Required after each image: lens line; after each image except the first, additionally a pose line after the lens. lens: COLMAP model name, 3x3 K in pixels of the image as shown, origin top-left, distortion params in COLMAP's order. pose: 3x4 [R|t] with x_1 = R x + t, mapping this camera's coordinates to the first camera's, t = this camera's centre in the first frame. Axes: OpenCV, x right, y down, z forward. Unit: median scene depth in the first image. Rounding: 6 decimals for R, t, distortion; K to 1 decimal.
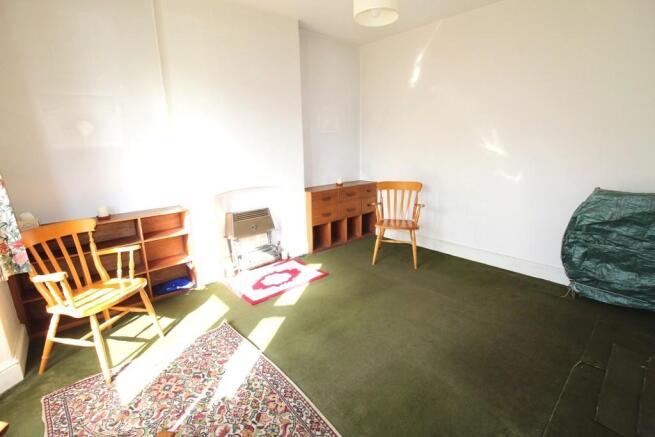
lens RADIAL K [[308.6, 0, 327.5], [0, 308.6, 218.5], [0, 0, 1]] dist [0.000468, 0.000048]
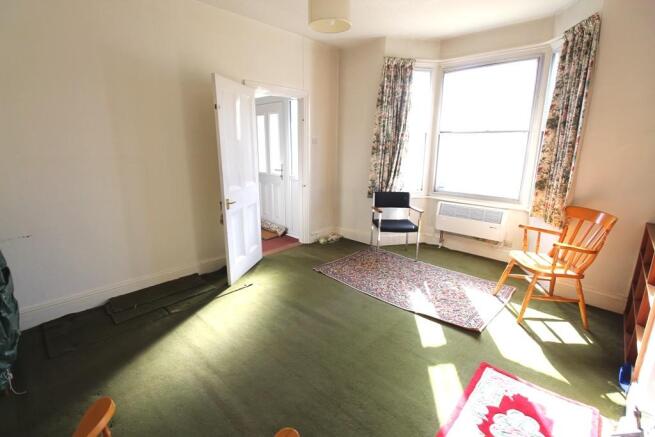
lens RADIAL K [[308.6, 0, 327.5], [0, 308.6, 218.5], [0, 0, 1]] dist [0.000468, 0.000048]
pose [[-0.996709, 0.021261, -0.078225, 0.210962], [-0.016554, 0.891271, 0.453168, -0.427974], [0.079354, 0.452972, -0.887986, 1.782395]]
